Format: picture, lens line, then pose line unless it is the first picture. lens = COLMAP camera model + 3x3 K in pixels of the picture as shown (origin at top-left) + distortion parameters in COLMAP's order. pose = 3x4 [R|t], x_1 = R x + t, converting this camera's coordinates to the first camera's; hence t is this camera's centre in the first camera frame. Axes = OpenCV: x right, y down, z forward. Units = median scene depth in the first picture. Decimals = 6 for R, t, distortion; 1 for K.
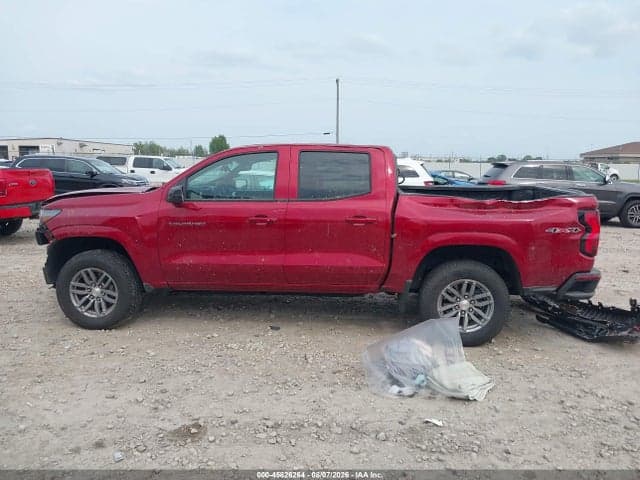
lens RADIAL K [[501.8, 0, 320.0], [0, 501.8, 226.0], [0, 0, 1]] dist [0.000319, -0.003403]
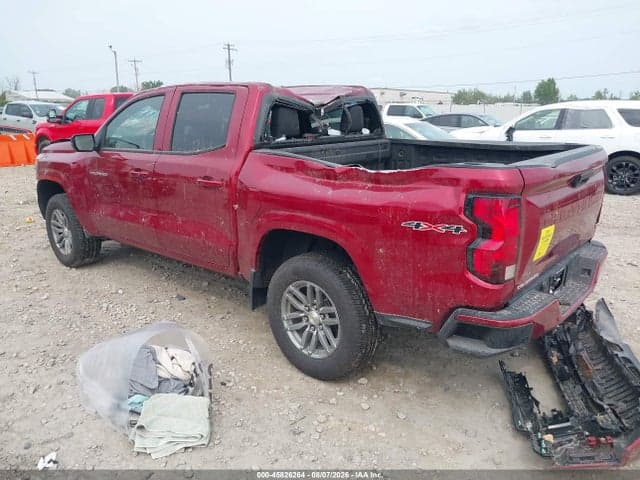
lens RADIAL K [[503.6, 0, 317.5], [0, 503.6, 240.7], [0, 0, 1]] dist [0.021438, -0.030952]
pose [[0.818225, 0.135391, -0.558727, 0.640798], [-0.063609, 0.987227, 0.146073, -0.046375], [0.571368, -0.083981, 0.816386, 0.434399]]
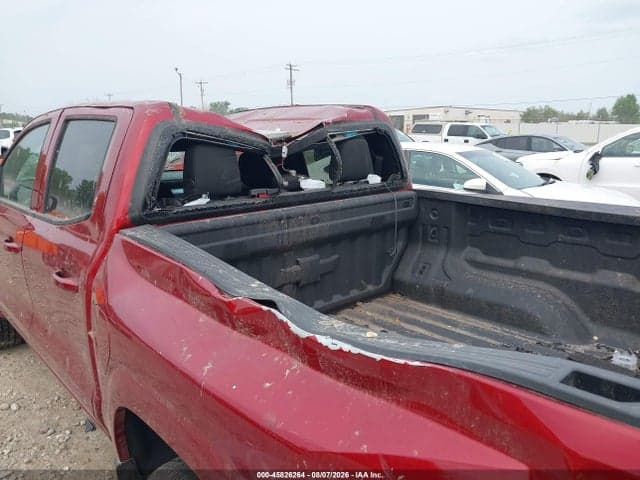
lens RADIAL K [[506.4, 0, 320.0], [0, 506.4, 240.0], [0, 0, 1]] dist [0.014491, 0.004159]
pose [[0.746536, 0.131118, -0.652297, 0.516142], [-0.072249, 0.990568, 0.116427, -0.102926], [0.661410, -0.039789, 0.748968, 0.755670]]
